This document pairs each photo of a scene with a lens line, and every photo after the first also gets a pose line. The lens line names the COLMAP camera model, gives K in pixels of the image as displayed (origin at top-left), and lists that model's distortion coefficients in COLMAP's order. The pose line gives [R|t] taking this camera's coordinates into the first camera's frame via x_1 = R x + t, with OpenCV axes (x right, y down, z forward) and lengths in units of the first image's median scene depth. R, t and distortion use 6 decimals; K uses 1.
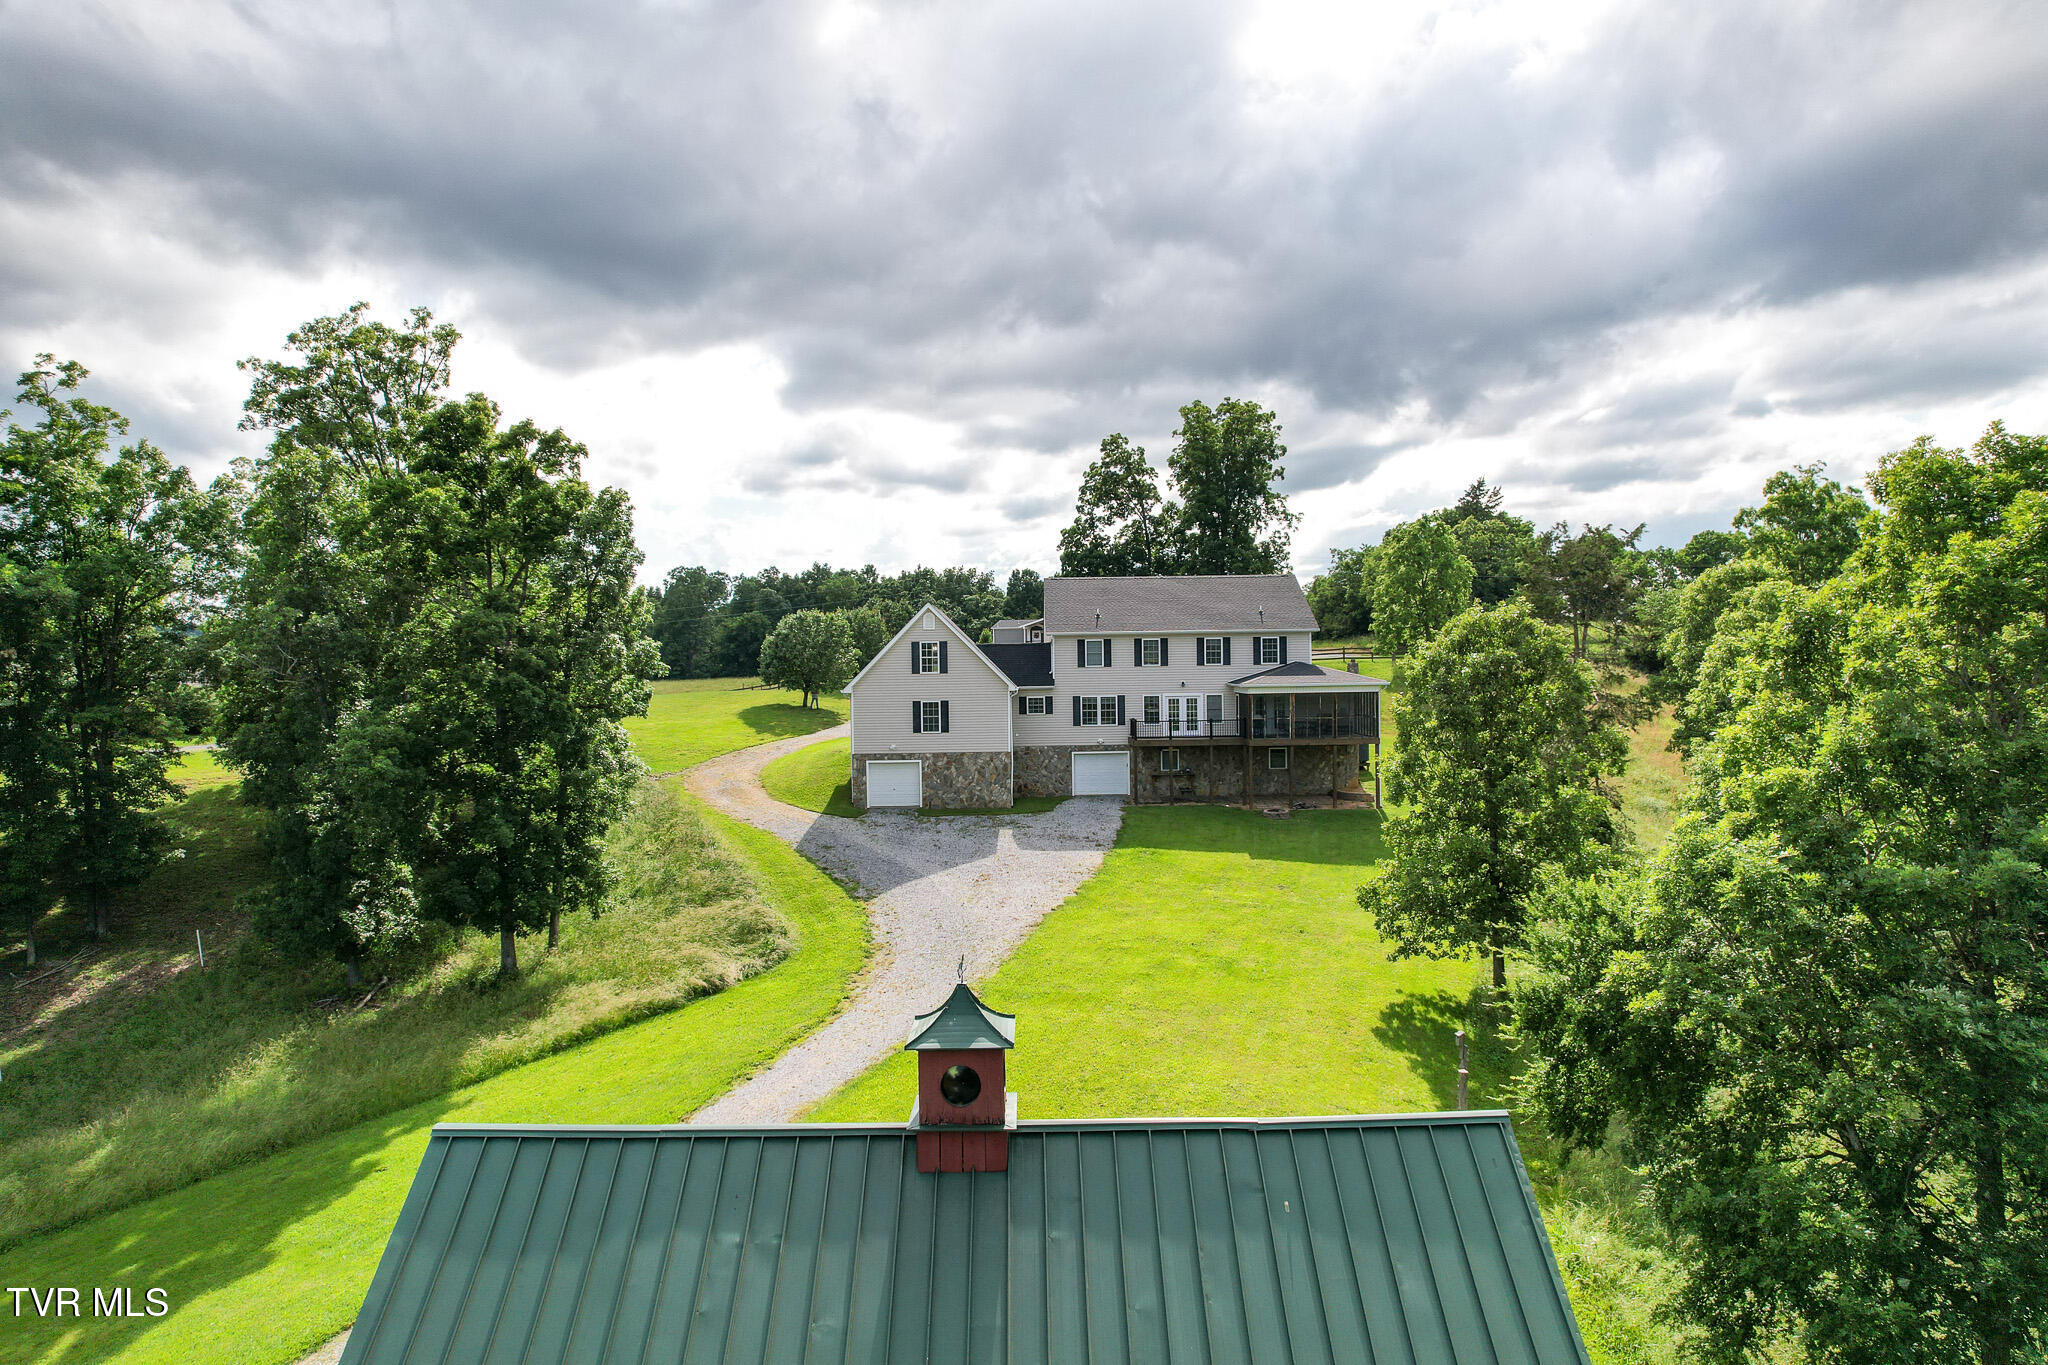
lens RADIAL K [[1381.6, 0, 1024.0], [0, 1381.6, 682.5], [0, 0, 1]] dist [-0.004633, 0.000478]
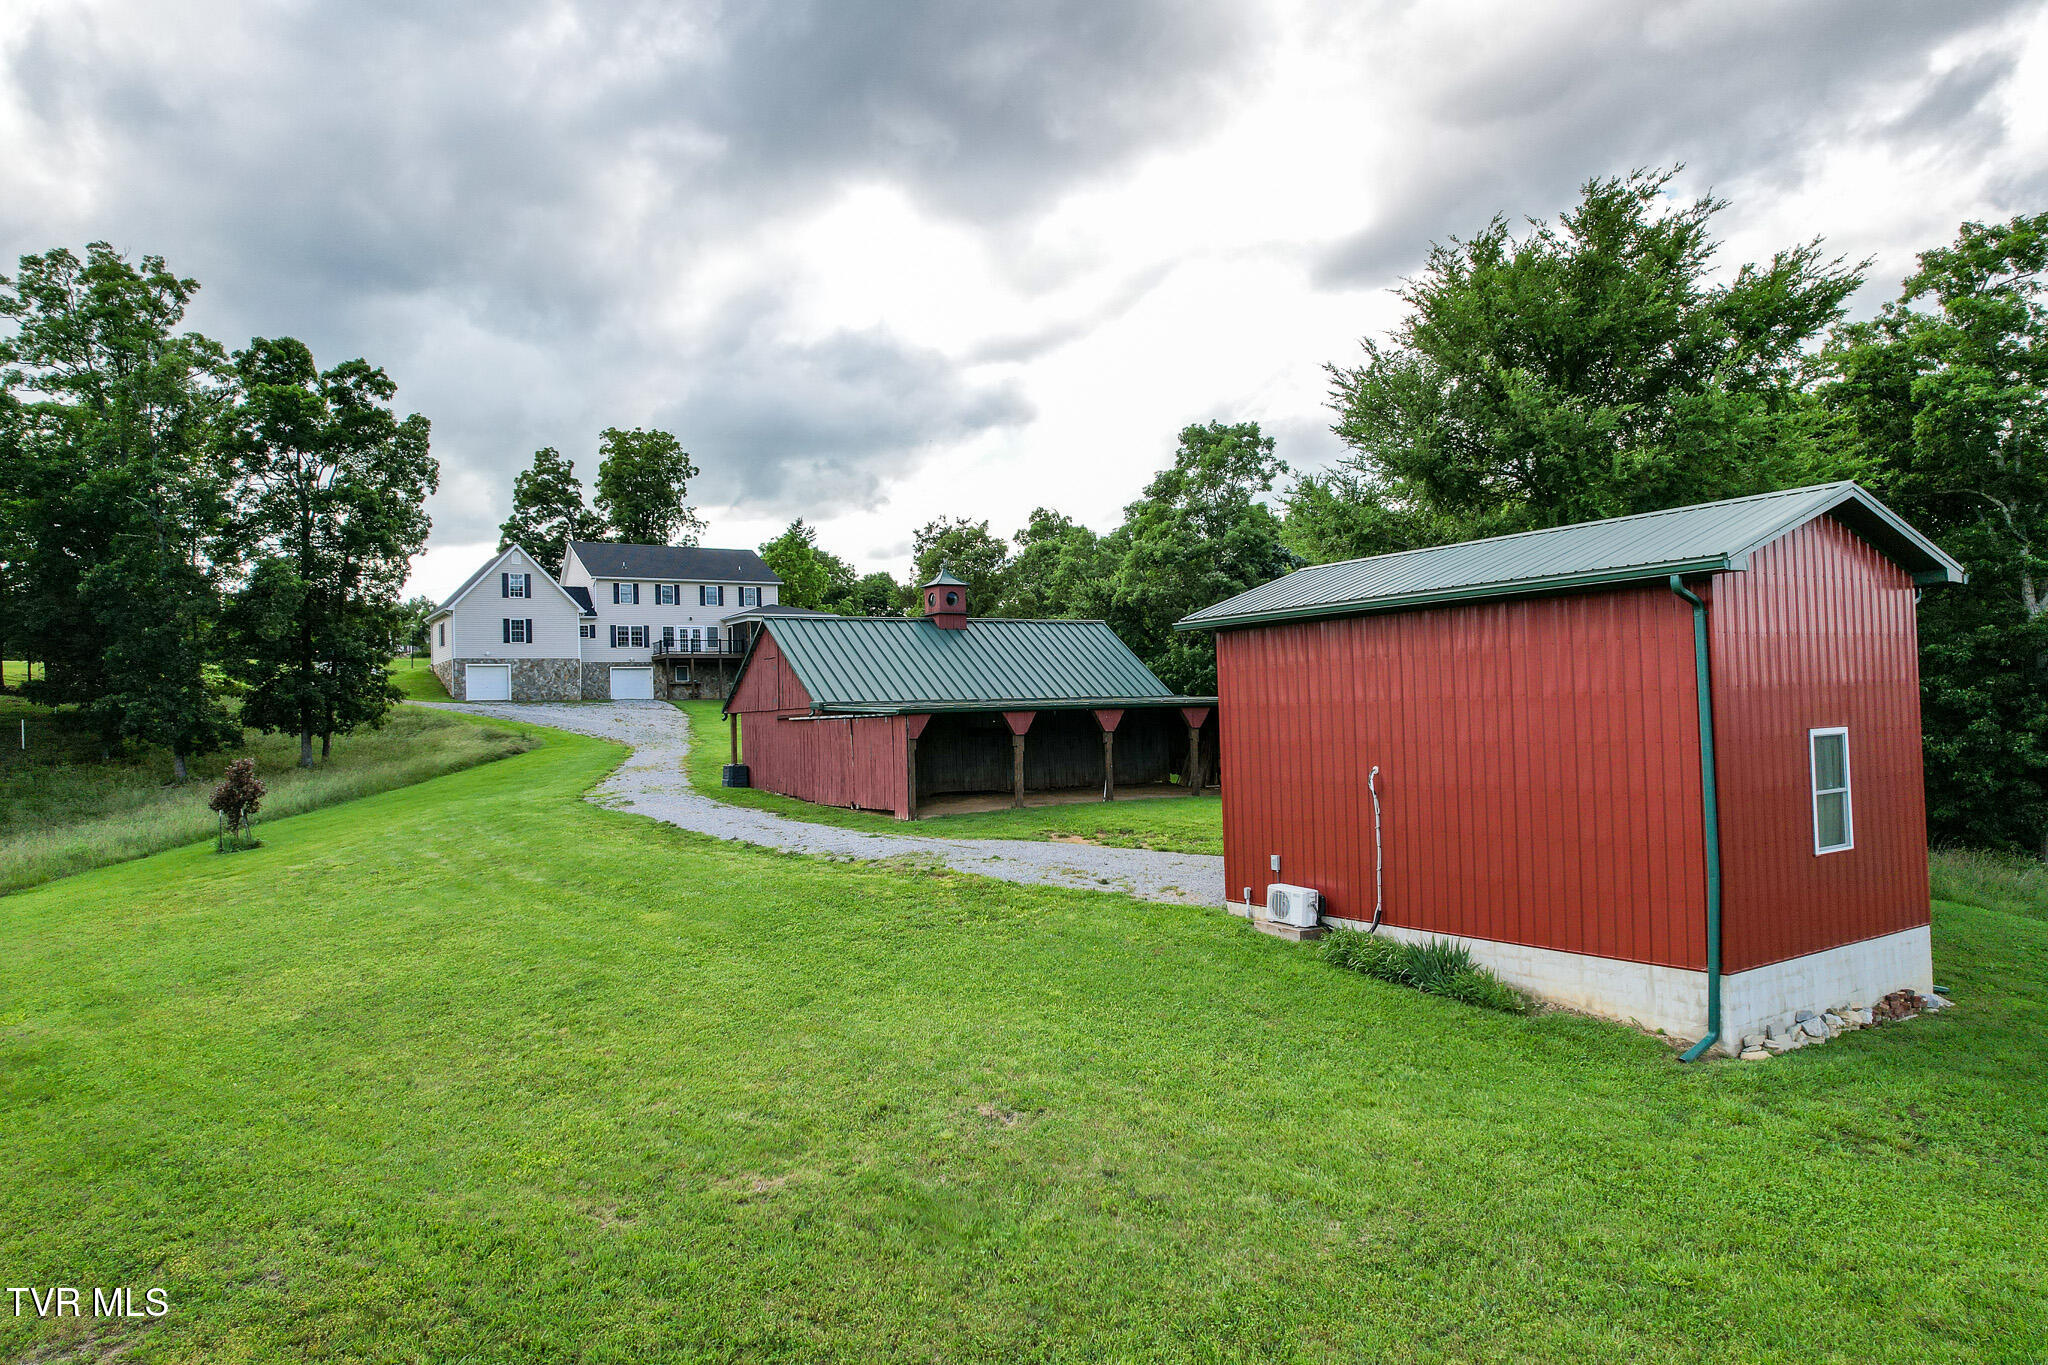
lens RADIAL K [[1381.6, 0, 1024.0], [0, 1381.6, 682.5], [0, 0, 1]] dist [-0.004633, 0.000478]
pose [[0.850977, 0.004566, 0.525182, -0.372097], [0.023895, 0.998590, -0.047401, 0.158076], [-0.524658, 0.052887, 0.849668, -0.387152]]
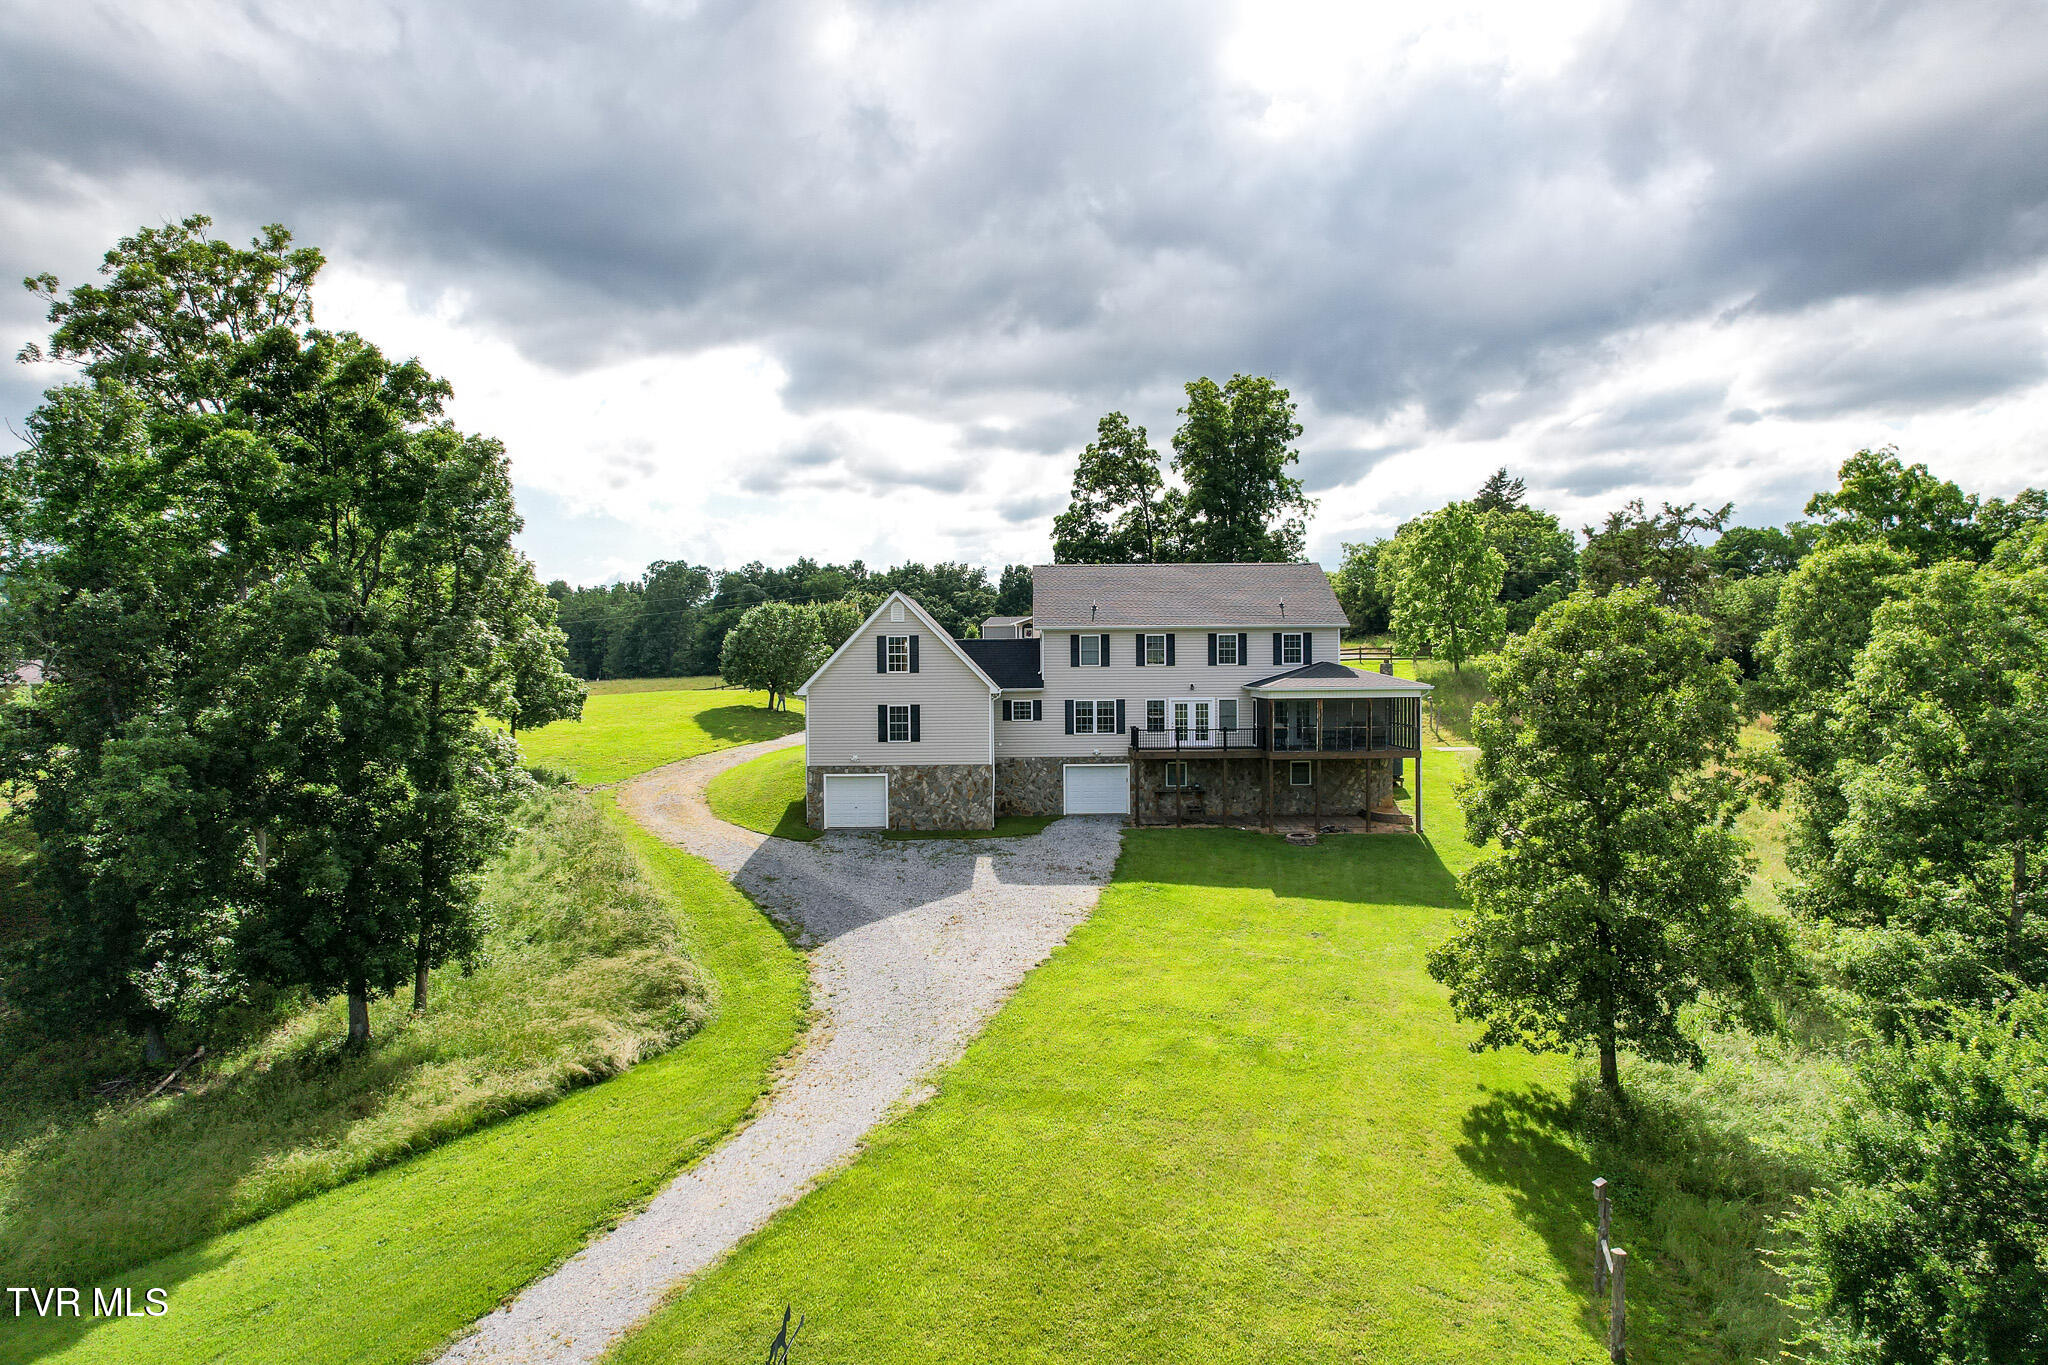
lens RADIAL K [[1381.6, 0, 1024.0], [0, 1381.6, 682.5], [0, 0, 1]] dist [-0.004633, 0.000478]
pose [[0.999977, 0.005924, 0.003211, 0.007859], [-0.005924, 0.999982, -0.000094, -0.001031], [-0.003211, 0.000075, 0.999995, 0.152660]]
